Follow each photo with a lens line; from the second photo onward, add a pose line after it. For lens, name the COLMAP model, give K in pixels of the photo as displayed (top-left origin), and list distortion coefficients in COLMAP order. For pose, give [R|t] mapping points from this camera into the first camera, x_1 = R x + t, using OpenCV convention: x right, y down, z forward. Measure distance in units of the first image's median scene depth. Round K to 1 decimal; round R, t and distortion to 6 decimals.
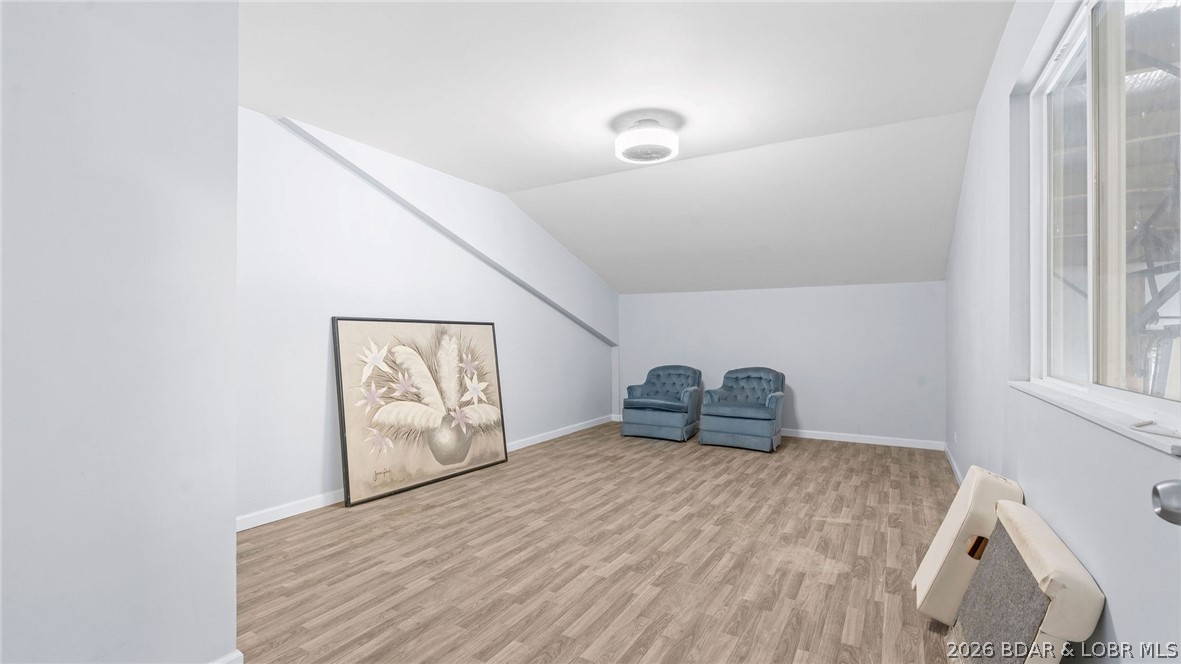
lens RADIAL K [[533.7, 0, 590.5], [0, 533.7, 332.0], [0, 0, 1]] dist [-0.004126, -0.000225]
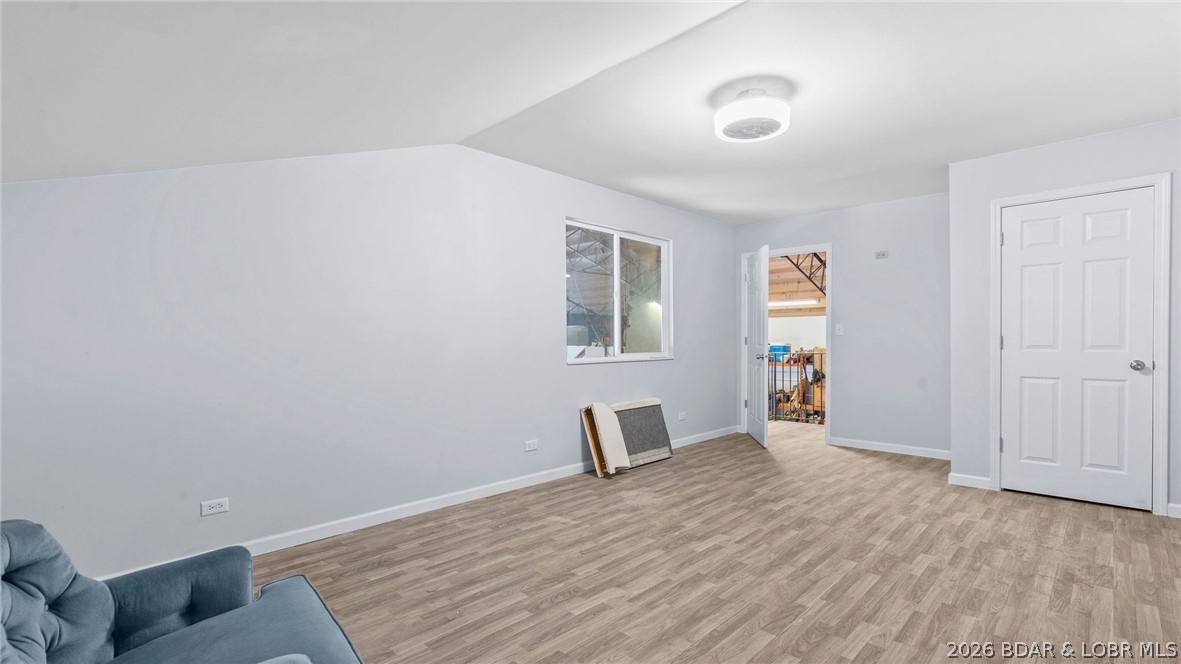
lens RADIAL K [[533.7, 0, 590.5], [0, 533.7, 332.0], [0, 0, 1]] dist [-0.004126, -0.000225]
pose [[-0.969059, 0.010762, 0.246594, 0.147821], [0.005427, 0.999736, -0.022306, 0.016241], [-0.246769, -0.020277, -0.968862, 1.972169]]
